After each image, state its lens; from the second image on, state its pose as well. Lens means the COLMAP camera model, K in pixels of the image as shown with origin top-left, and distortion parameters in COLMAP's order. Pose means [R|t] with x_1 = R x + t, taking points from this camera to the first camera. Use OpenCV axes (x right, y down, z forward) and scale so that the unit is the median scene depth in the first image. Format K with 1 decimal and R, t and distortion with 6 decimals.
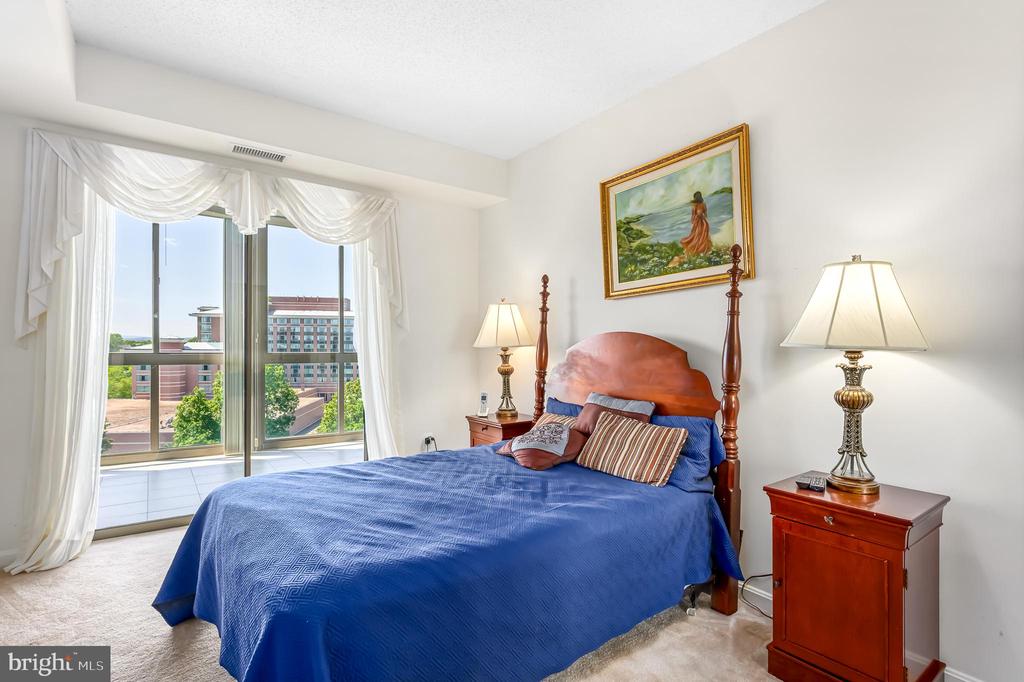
lens RADIAL K [[490.8, 0, 513.3], [0, 490.8, 363.7], [0, 0, 1]] dist [0.000536, -0.000134]
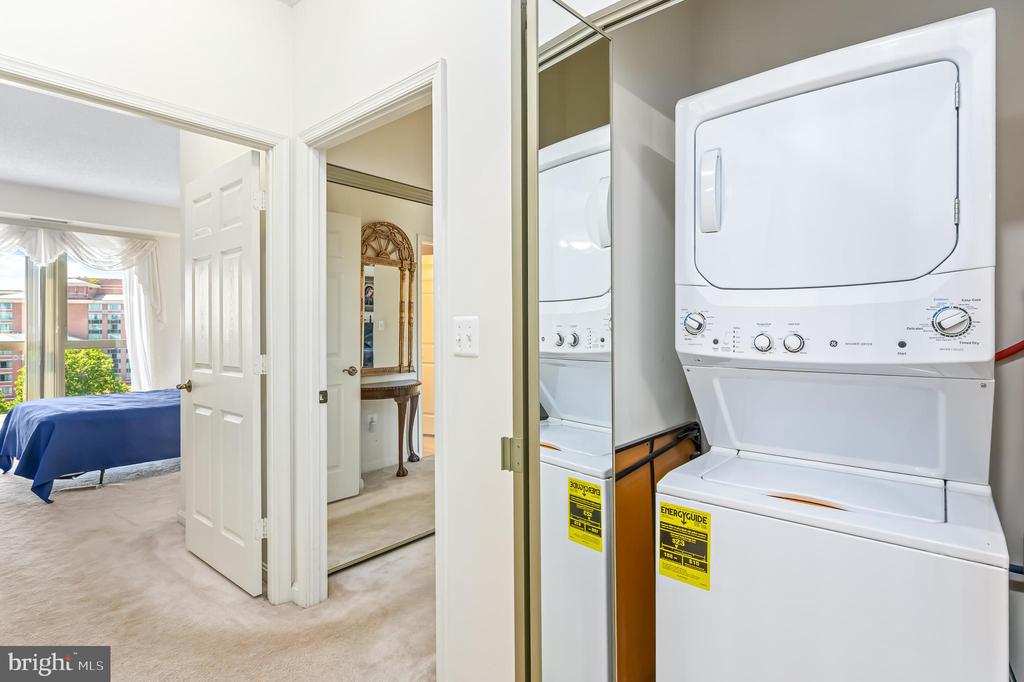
lens RADIAL K [[487.9, 0, 516.6], [0, 487.9, 343.0], [0, 0, 1]] dist [0.004327, 0.000146]
pose [[0.968346, -0.020263, 0.248787, 0.596845], [0.023425, 0.999678, -0.009753, 0.046325], [-0.248510, 0.015273, 0.968509, -1.001475]]
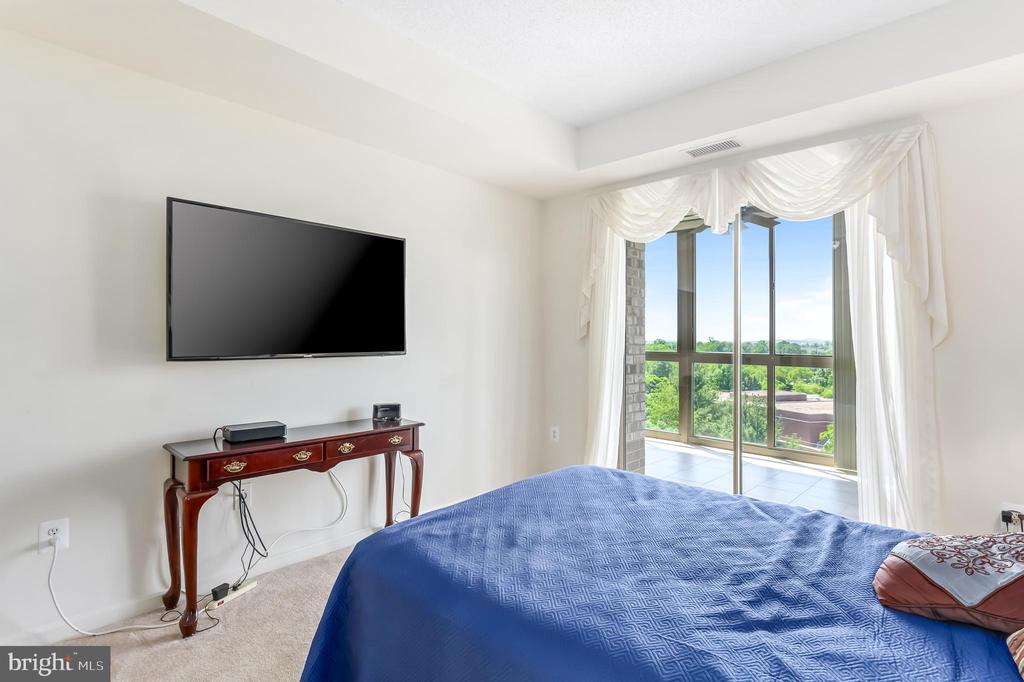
lens RADIAL K [[497.5, 0, 512.6], [0, 497.5, 342.5], [0, 0, 1]] dist [0.000856, 0.000165]
pose [[0.204054, -0.004728, -0.978948, 0.355750], [-0.045356, 0.998869, -0.014278, -0.012032], [0.977908, 0.047314, 0.203608, 0.418906]]
